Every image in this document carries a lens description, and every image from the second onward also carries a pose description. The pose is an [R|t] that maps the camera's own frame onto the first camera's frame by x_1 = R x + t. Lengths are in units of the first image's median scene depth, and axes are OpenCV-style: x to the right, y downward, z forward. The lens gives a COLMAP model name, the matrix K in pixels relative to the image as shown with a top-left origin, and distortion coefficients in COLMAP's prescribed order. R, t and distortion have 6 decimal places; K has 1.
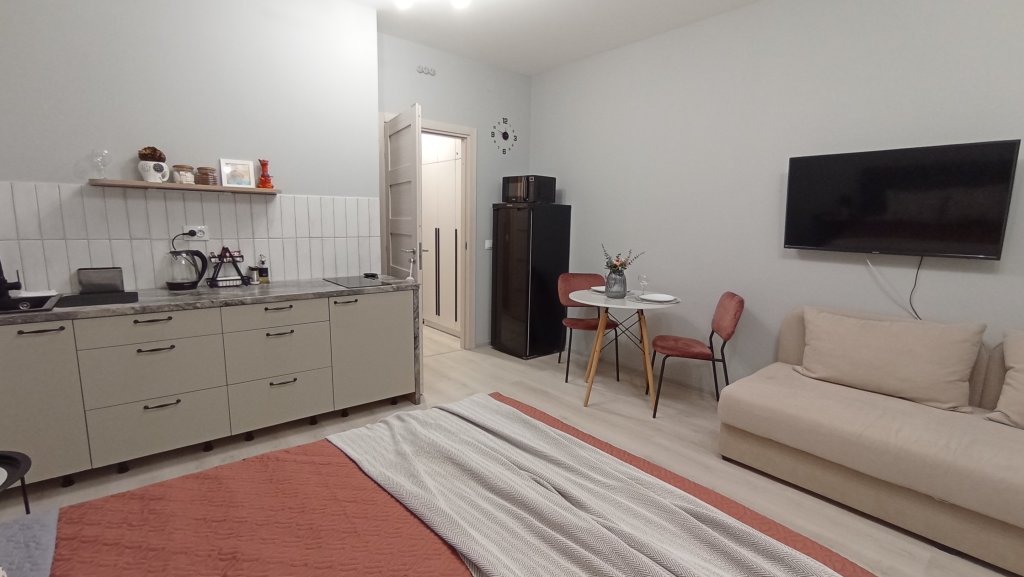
lens RADIAL K [[489.9, 0, 534.5], [0, 489.9, 288.4], [0, 0, 1]] dist [0.037398, 0.001306]
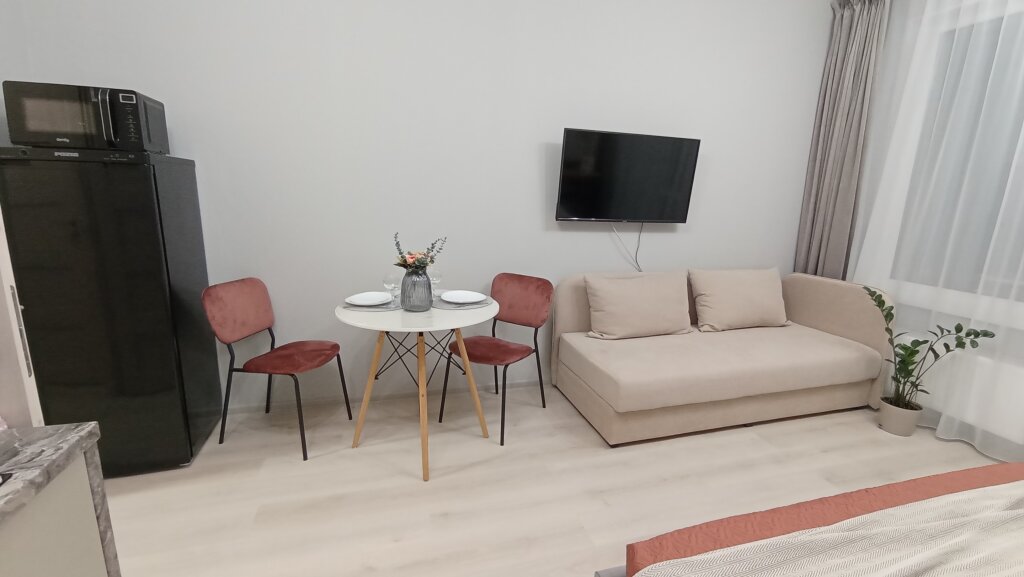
lens RADIAL K [[463.8, 0, 512.1], [0, 463.8, 294.3], [0, 0, 1]] dist [-0.018217, 0.005172]
pose [[0.411930, -0.203288, 0.888250, -0.387265], [0.111580, 0.978714, 0.172247, -0.108918], [-0.904358, 0.028157, 0.425844, 0.697246]]
